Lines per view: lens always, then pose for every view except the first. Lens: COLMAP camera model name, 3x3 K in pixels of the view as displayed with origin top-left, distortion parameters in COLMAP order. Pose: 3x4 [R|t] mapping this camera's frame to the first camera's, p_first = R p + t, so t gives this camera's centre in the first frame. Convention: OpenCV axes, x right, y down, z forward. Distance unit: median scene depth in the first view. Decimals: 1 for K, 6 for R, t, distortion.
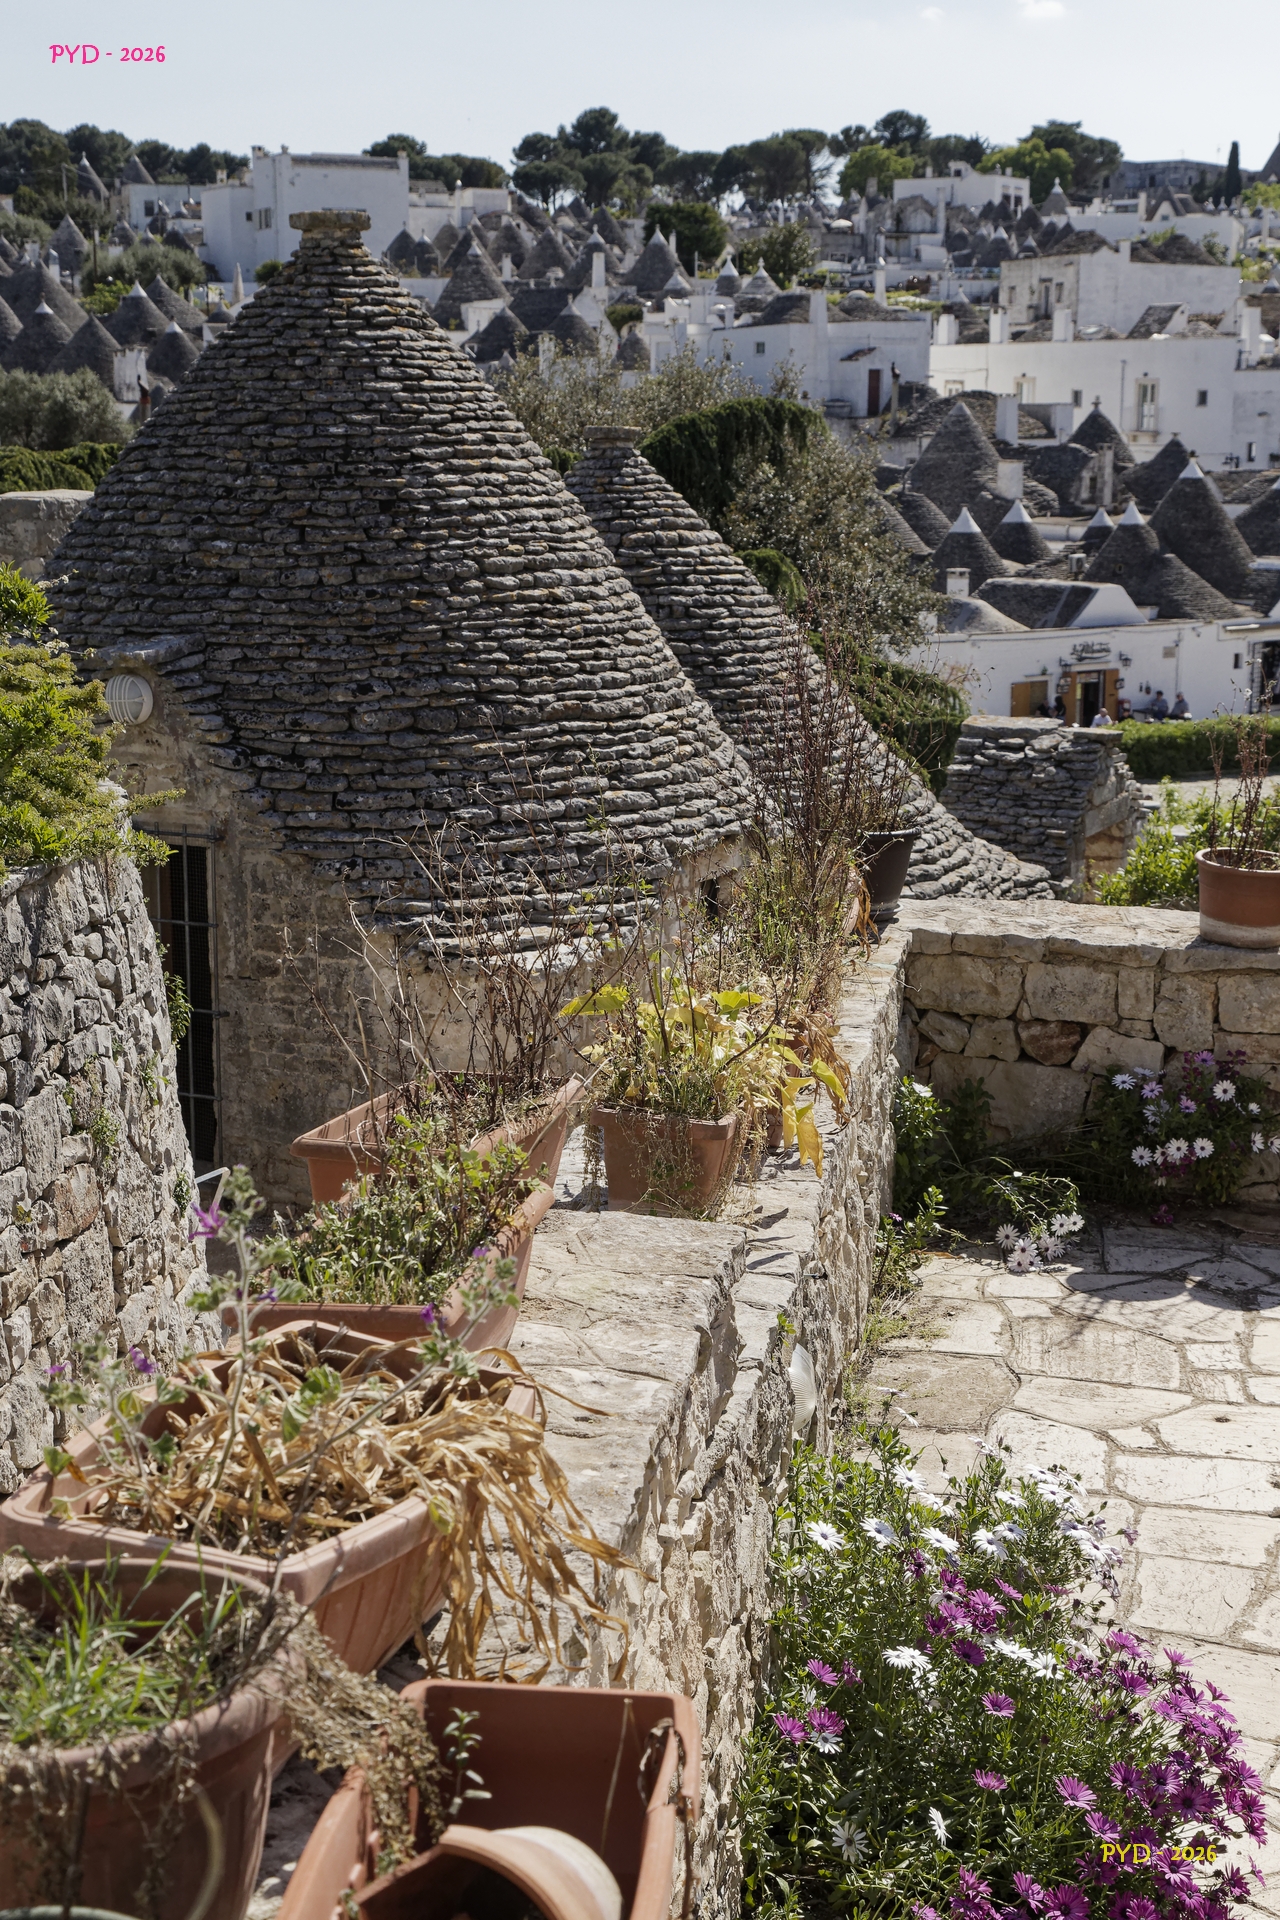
lens RADIAL K [[2714.9, 0, 640.1], [0, 2714.9, 983.5], [0, 0, 1]] dist [0.015089, 0.009919]
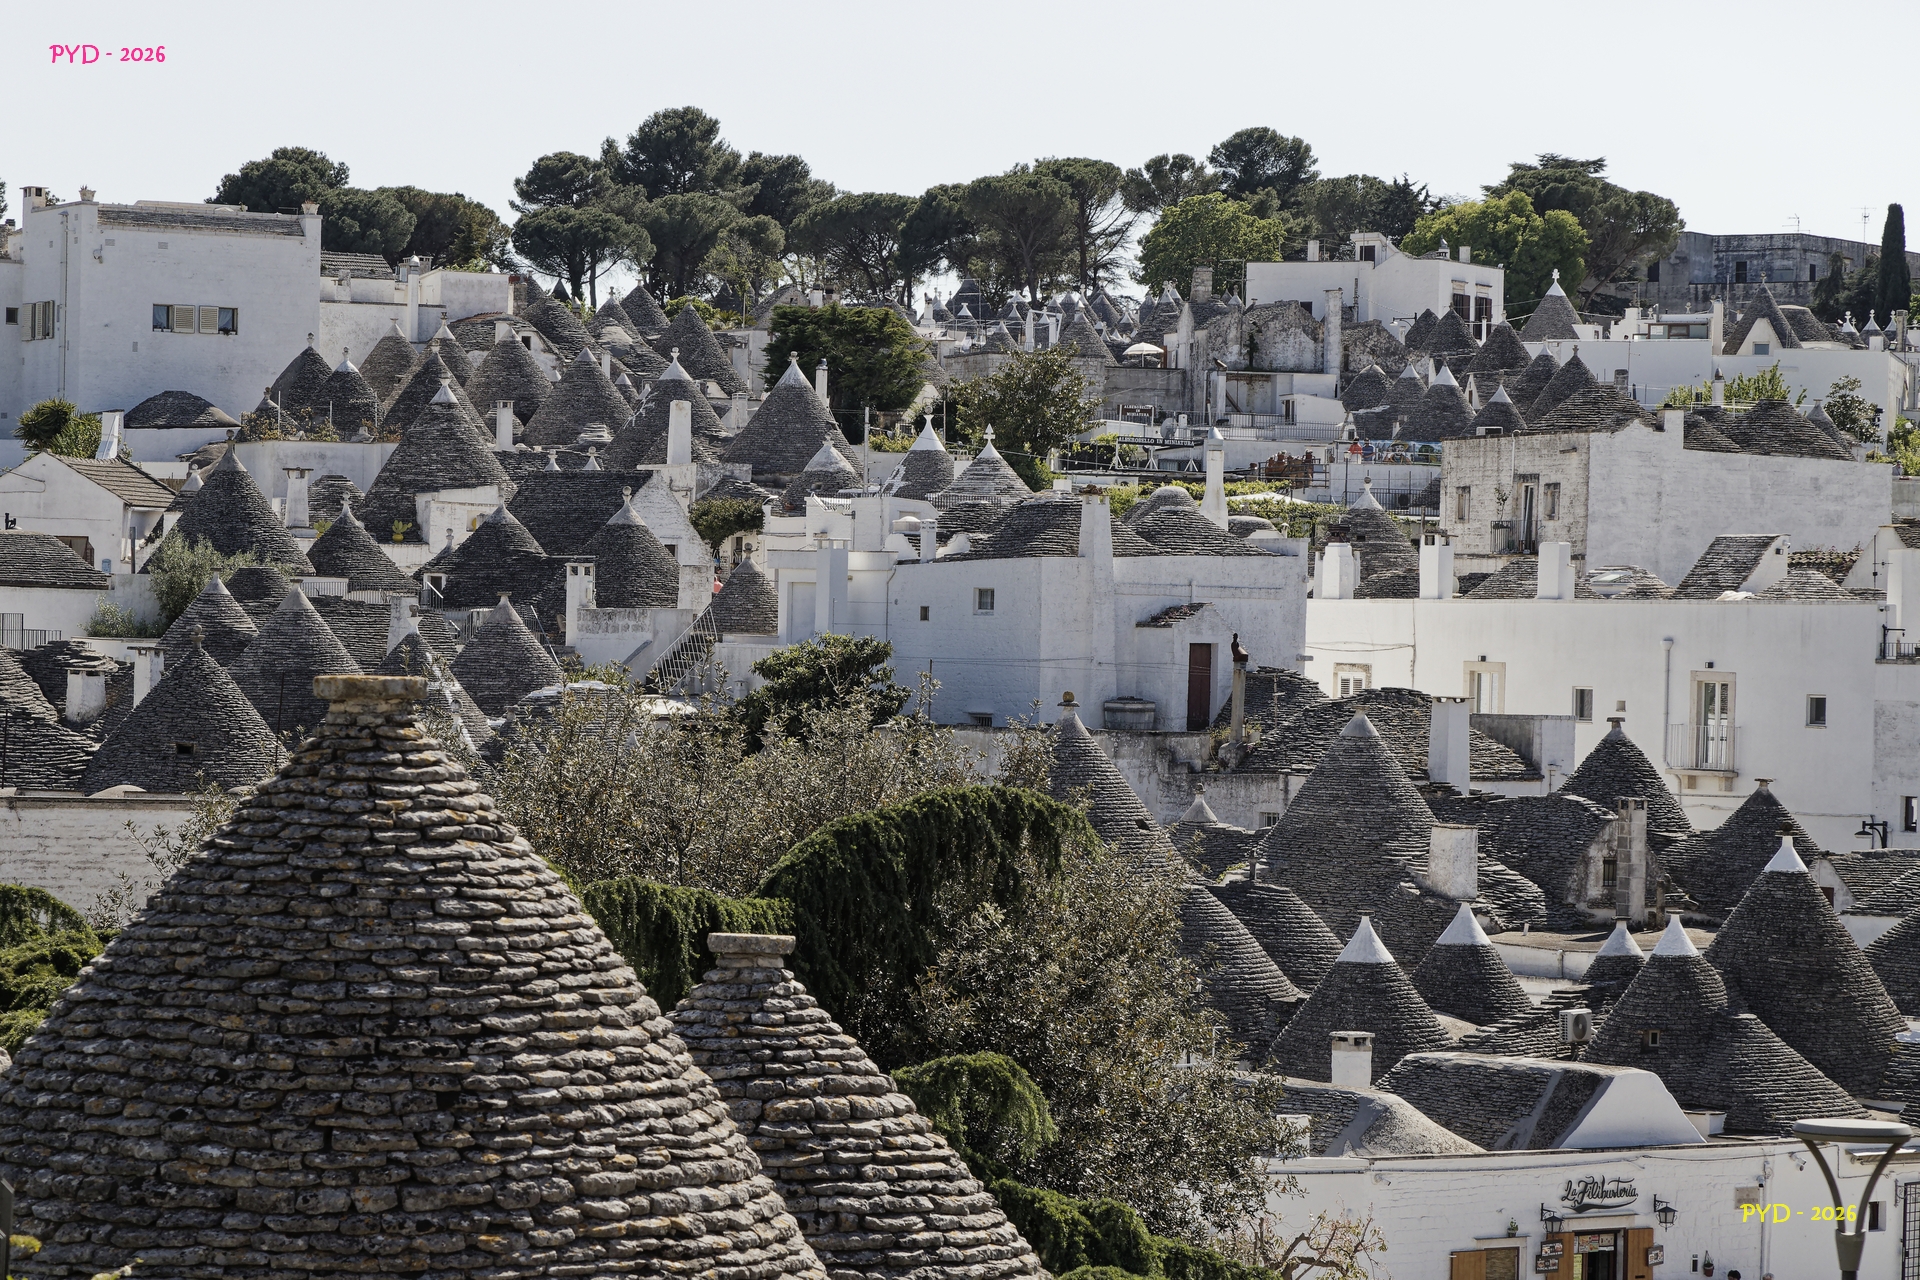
lens RADIAL K [[5491.7, 0, 935.6], [0, 5491.7, 671.7], [0, 0, 1]] dist [0.061951, -0.757205]
pose [[0.999188, 0.021508, 0.034080, -0.005918], [-0.014020, 0.978368, -0.206396, 0.003278], [-0.037782, 0.205751, 0.977875, -0.150665]]
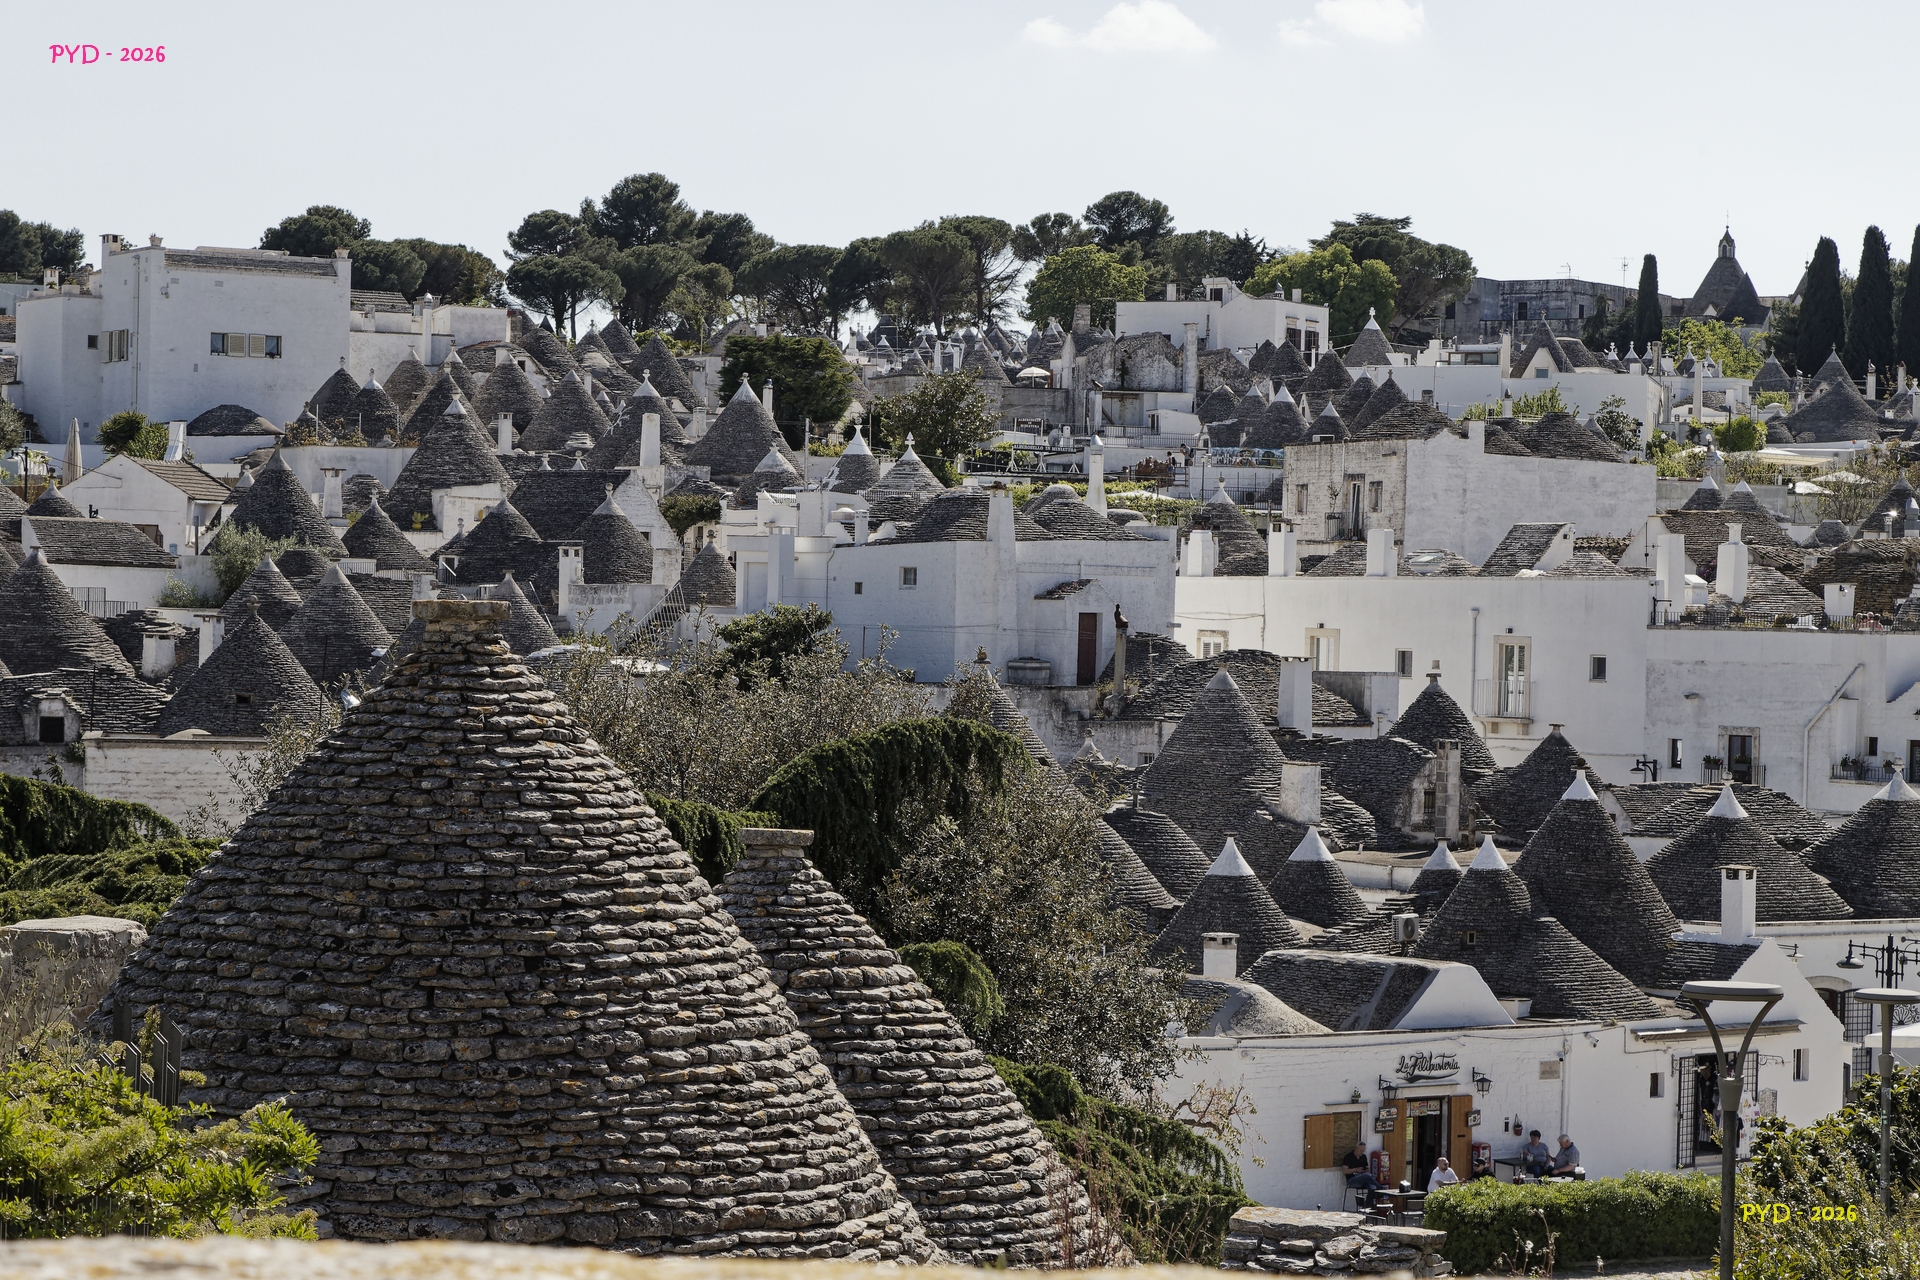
lens RADIAL K [[4539.3, 0, 960.0], [0, 4539.3, 640.0], [0, 0, 1]] dist [0.086619, -1.328452]
pose [[0.998136, 0.021264, 0.057204, -0.015735], [-0.008962, 0.978248, -0.207245, 0.004090], [-0.060367, 0.206346, 0.976615, -0.128083]]
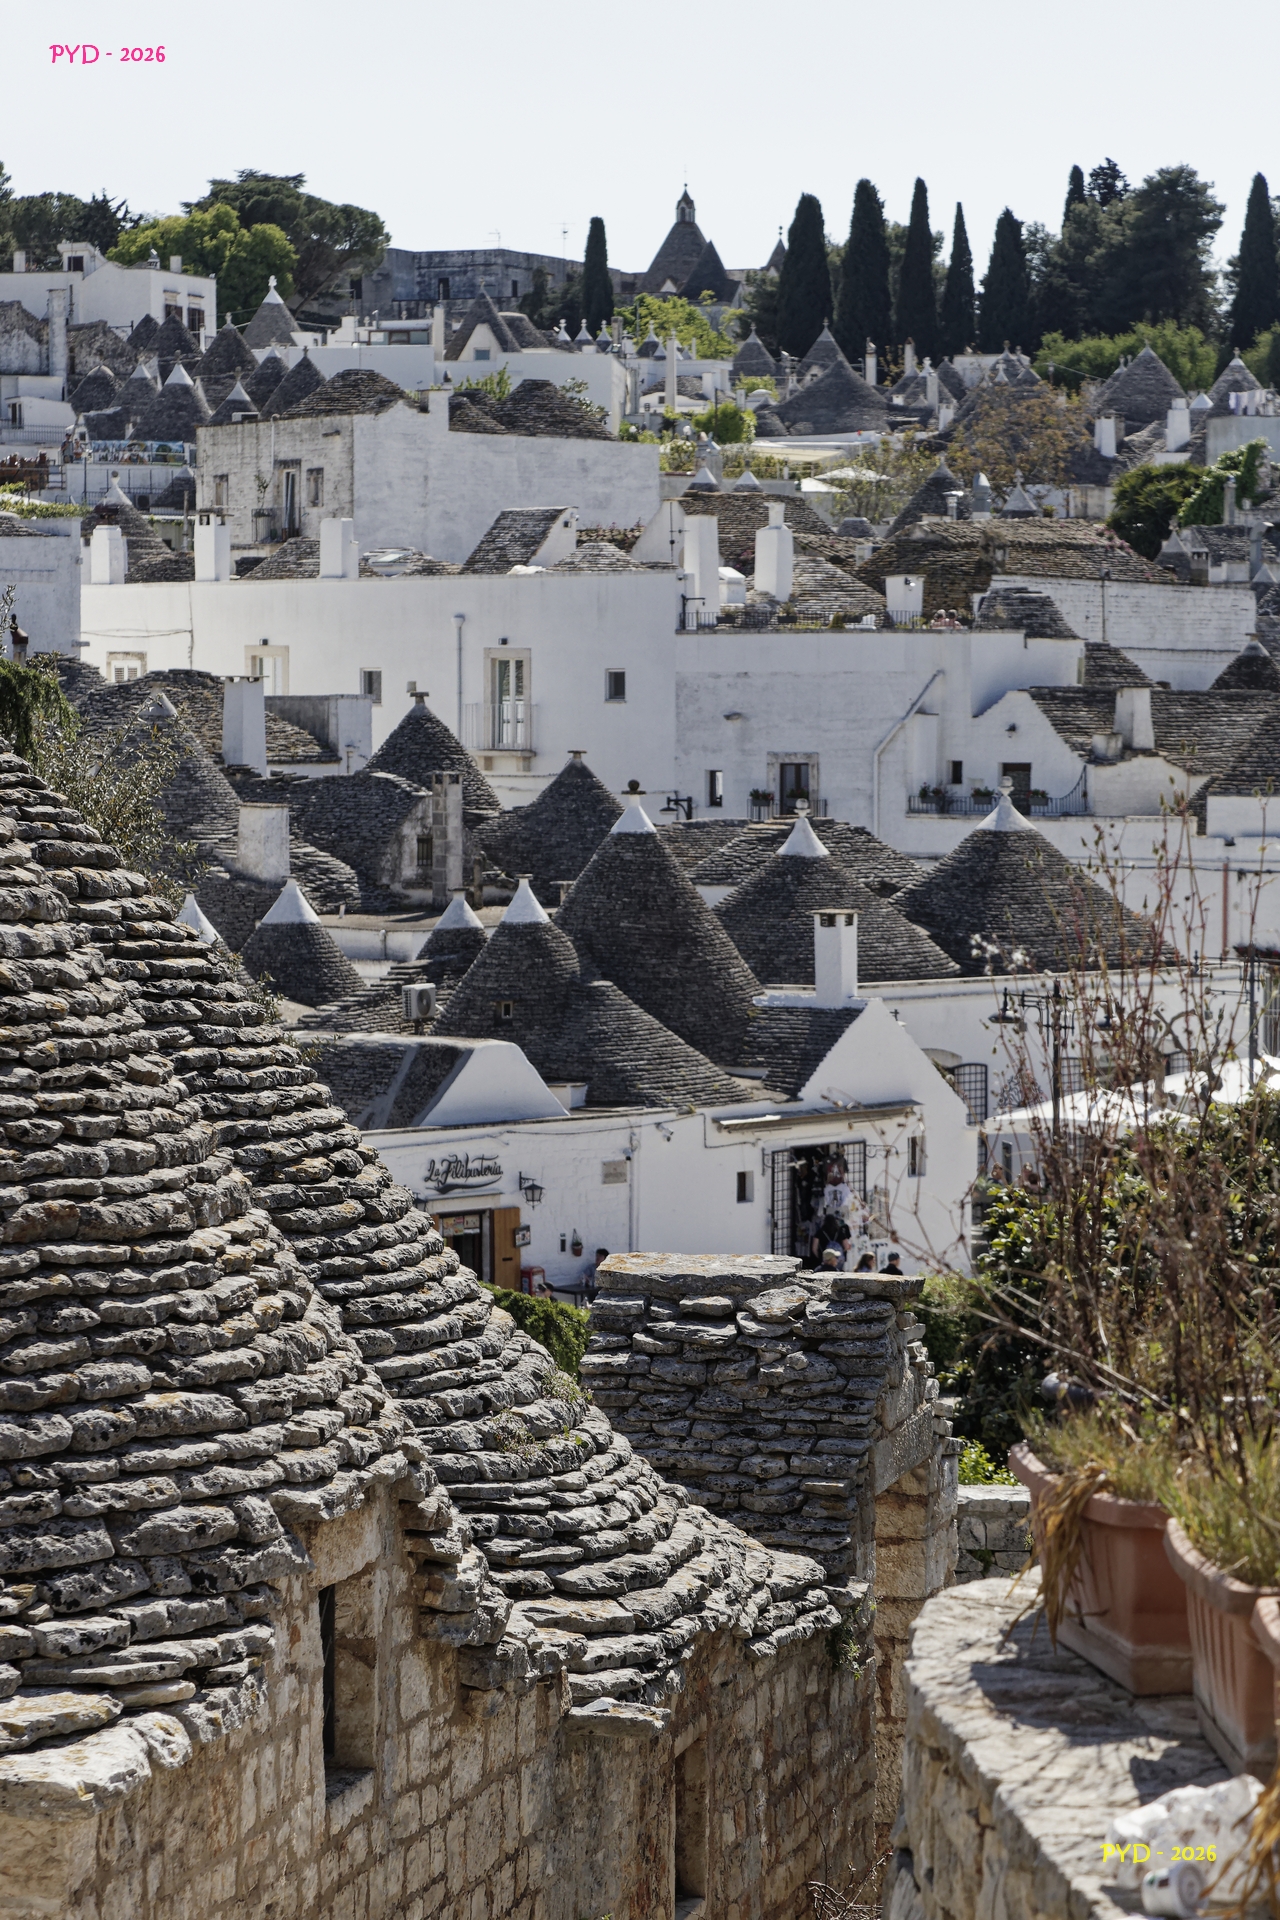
lens RADIAL K [[5491.7, 0, 732.5], [0, 5491.7, 962.8], [0, 0, 1]] dist [0.061951, -0.757205]
pose [[0.972640, -0.012377, 0.231986, -0.045075], [0.050129, 0.986237, -0.157557, 0.002902], [-0.226843, 0.164876, 0.959874, 0.026666]]
